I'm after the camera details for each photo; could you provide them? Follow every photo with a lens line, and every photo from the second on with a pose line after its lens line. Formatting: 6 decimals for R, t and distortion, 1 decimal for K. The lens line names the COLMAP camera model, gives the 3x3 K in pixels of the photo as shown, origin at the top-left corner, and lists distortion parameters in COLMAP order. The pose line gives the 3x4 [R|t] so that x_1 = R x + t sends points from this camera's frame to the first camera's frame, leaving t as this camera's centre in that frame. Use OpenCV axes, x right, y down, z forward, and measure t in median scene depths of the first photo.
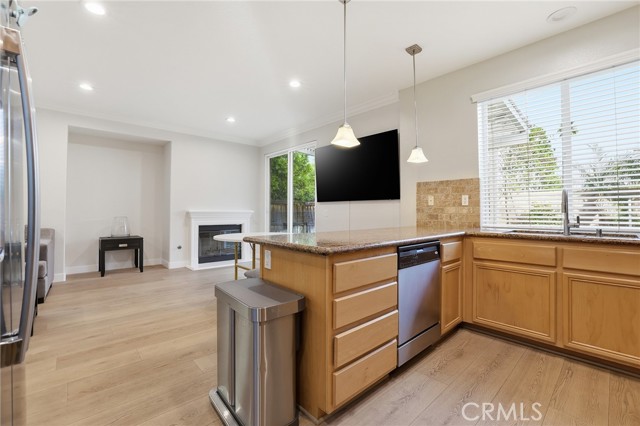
lens RADIAL K [[278.5, 0, 317.2], [0, 278.5, 210.5], [0, 0, 1]] dist [-0.037881, 0.006251]
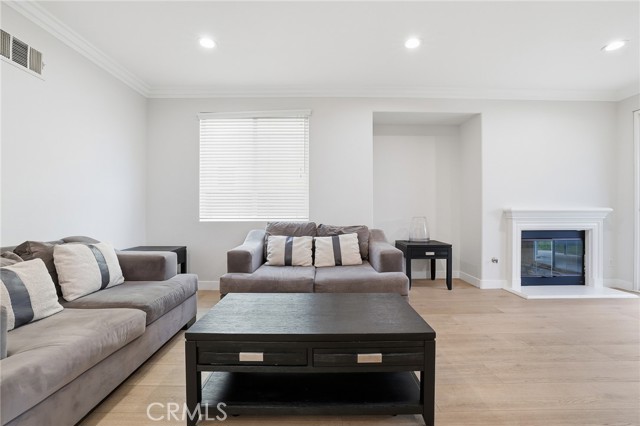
lens RADIAL K [[278.5, 0, 311.0], [0, 278.5, 213.6], [0, 0, 1]] dist [-0.037881, 0.006251]
pose [[0.723473, 0.002698, -0.690347, -0.599544], [0.006992, 0.999912, 0.011235, 0.003345], [0.690317, -0.012955, 0.723391, 0.276833]]
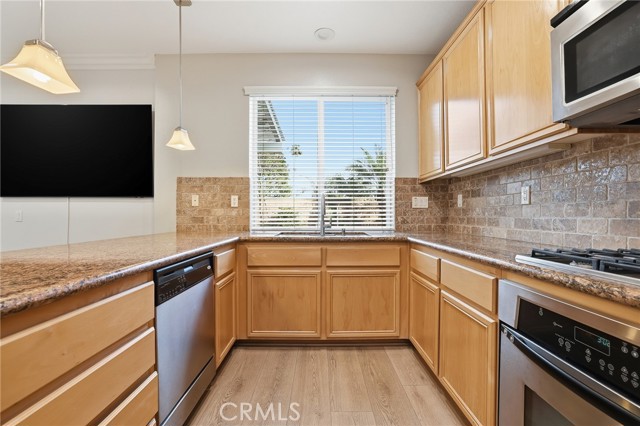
lens RADIAL K [[278.5, 0, 322.9], [0, 278.5, 216.3], [0, 0, 1]] dist [-0.037881, 0.006251]
pose [[0.658717, -0.003559, 0.752382, 0.044360], [-0.005842, 0.999934, 0.009846, 0.001701], [-0.752368, -0.010881, 0.658653, 0.179618]]
